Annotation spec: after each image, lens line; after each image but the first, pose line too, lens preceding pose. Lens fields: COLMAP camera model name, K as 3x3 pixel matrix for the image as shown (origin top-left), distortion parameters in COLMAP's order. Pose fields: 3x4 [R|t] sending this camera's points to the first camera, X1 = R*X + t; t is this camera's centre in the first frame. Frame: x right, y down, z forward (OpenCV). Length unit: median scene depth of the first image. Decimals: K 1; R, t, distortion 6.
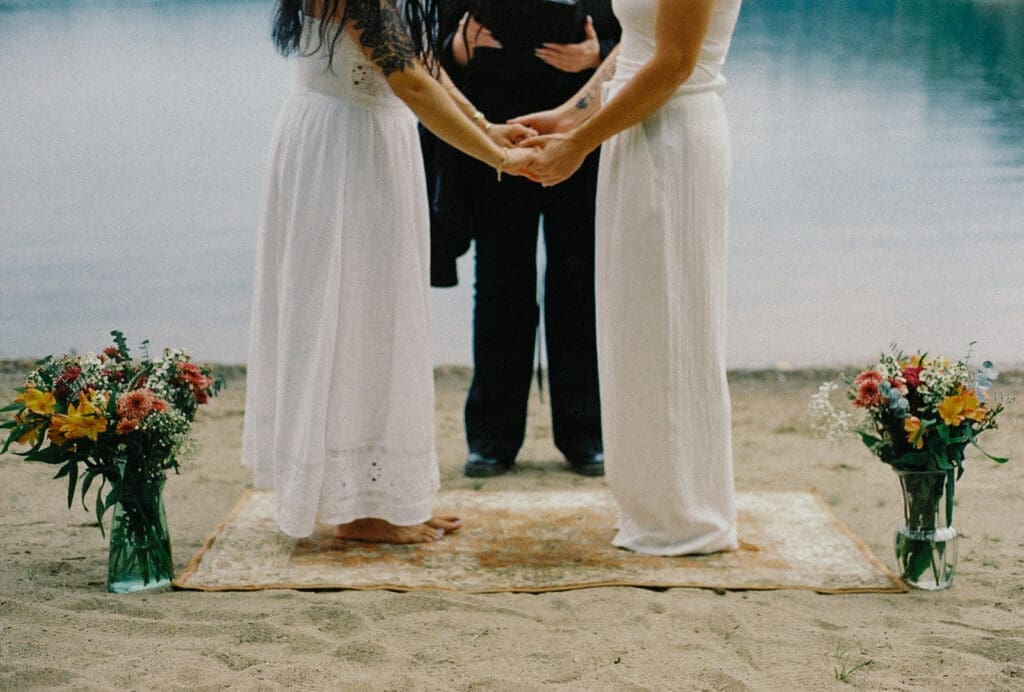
lens RADIAL K [[1677.1, 0, 567.6], [0, 1677.1, 344.4], [0, 0, 1]] dist [-0.025737, -0.761012]
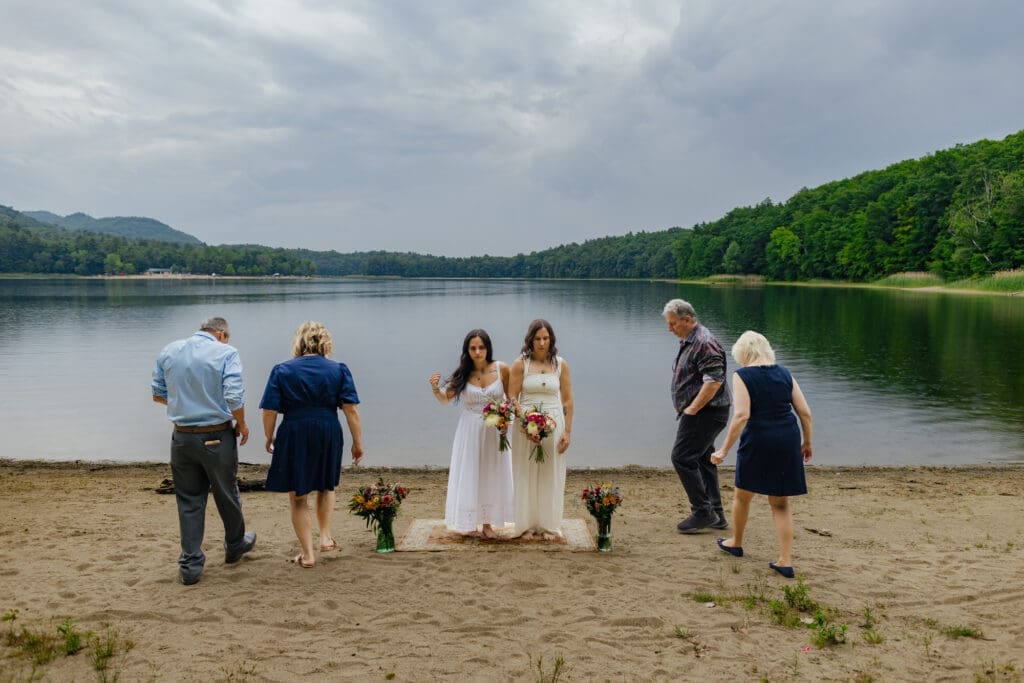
lens RADIAL K [[704.1, 0, 517.4], [0, 704.1, 344.2], [0, 0, 1]] dist [0.003850, 0.002300]
pose [[0.999416, -0.006870, -0.033470, 0.084417], [0.002659, 0.992244, -0.124281, -0.107849], [0.034065, 0.124119, 0.991682, -0.563478]]
